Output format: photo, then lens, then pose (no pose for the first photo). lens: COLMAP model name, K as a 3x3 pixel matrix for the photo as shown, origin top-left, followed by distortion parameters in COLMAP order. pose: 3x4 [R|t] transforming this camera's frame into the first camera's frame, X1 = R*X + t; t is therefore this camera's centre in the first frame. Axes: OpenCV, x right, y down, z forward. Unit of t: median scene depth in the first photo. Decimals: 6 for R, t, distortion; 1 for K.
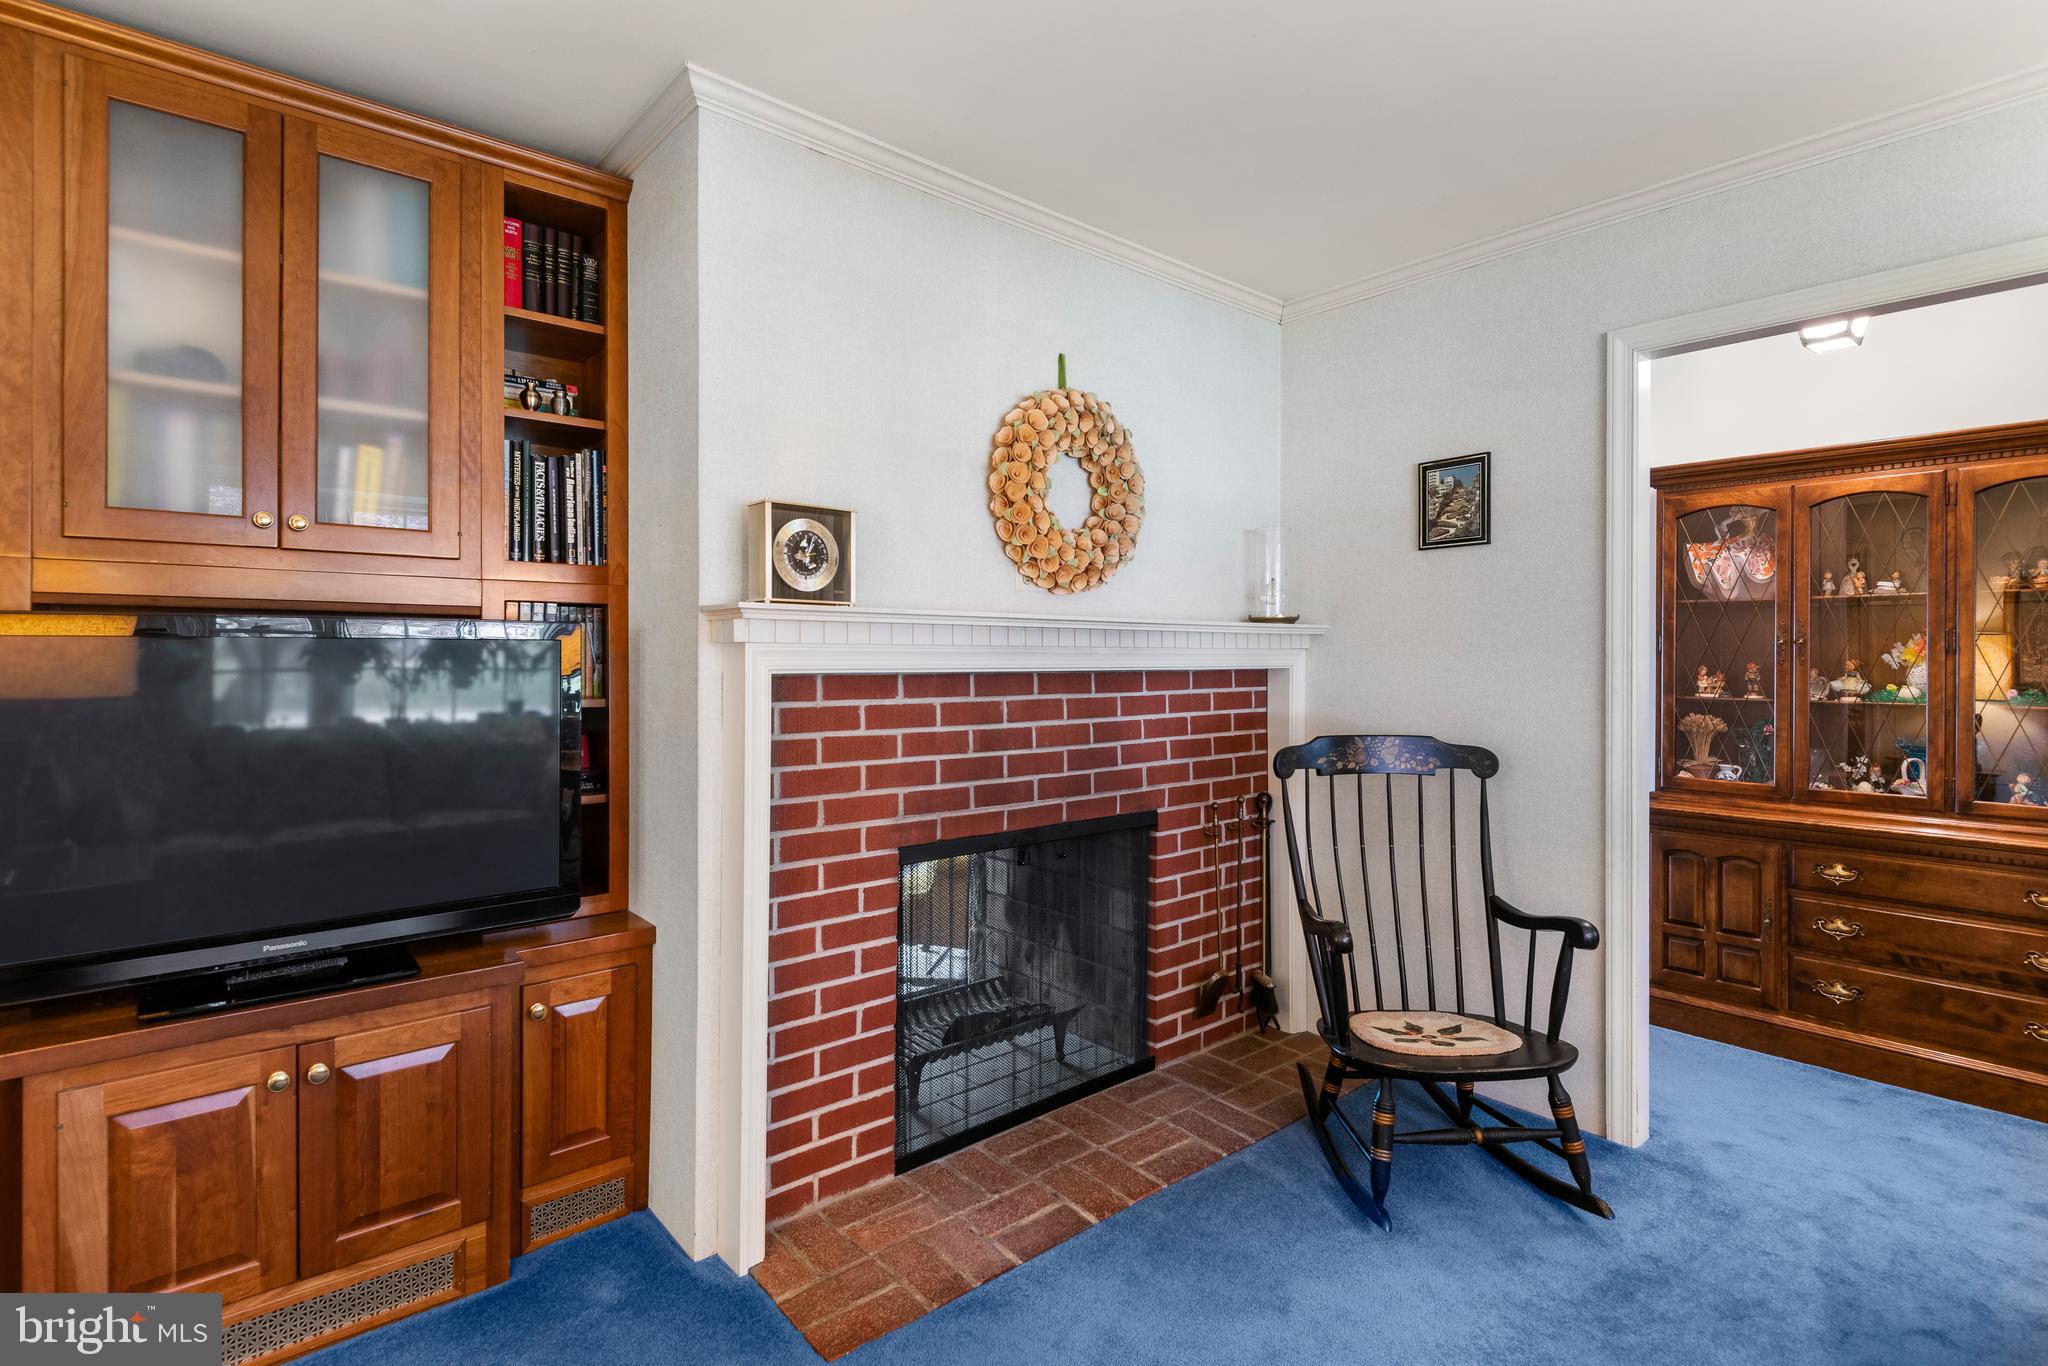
lens RADIAL K [[958.5, 0, 969.8], [0, 958.5, 678.1], [0, 0, 1]] dist [-0.002404, -0.000168]
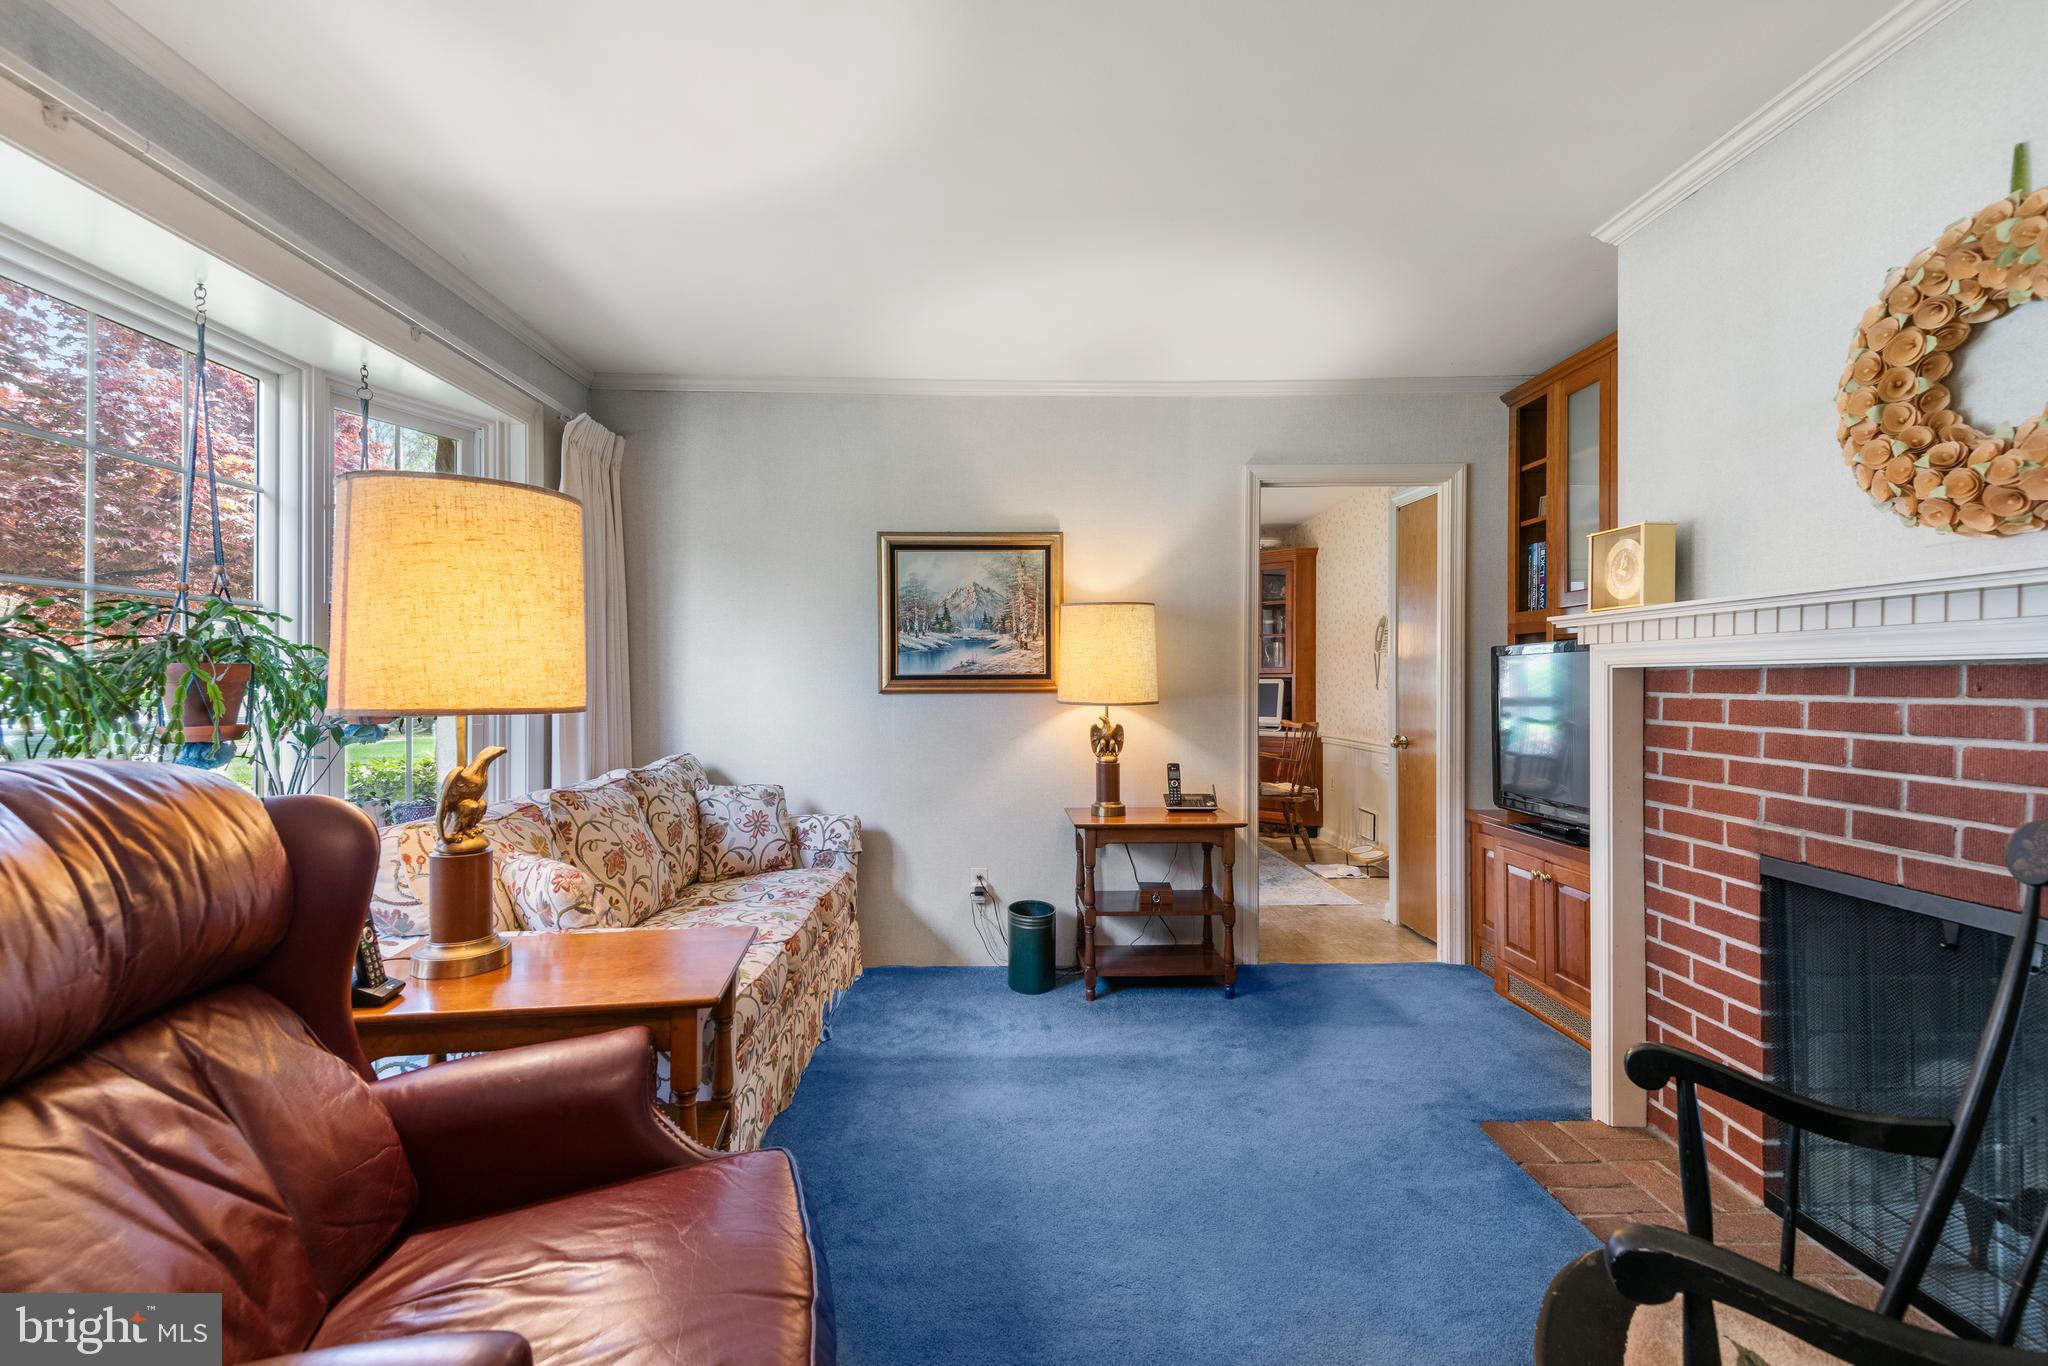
lens RADIAL K [[936.3, 0, 1013.6], [0, 936.3, 684.5], [0, 0, 1]] dist [0.023745, -0.013012]
pose [[-0.606757, 0.020486, -0.794624, 1.076805], [0.013478, 0.999789, 0.015484, -0.011724], [0.794773, -0.001315, -0.606905, 0.967937]]
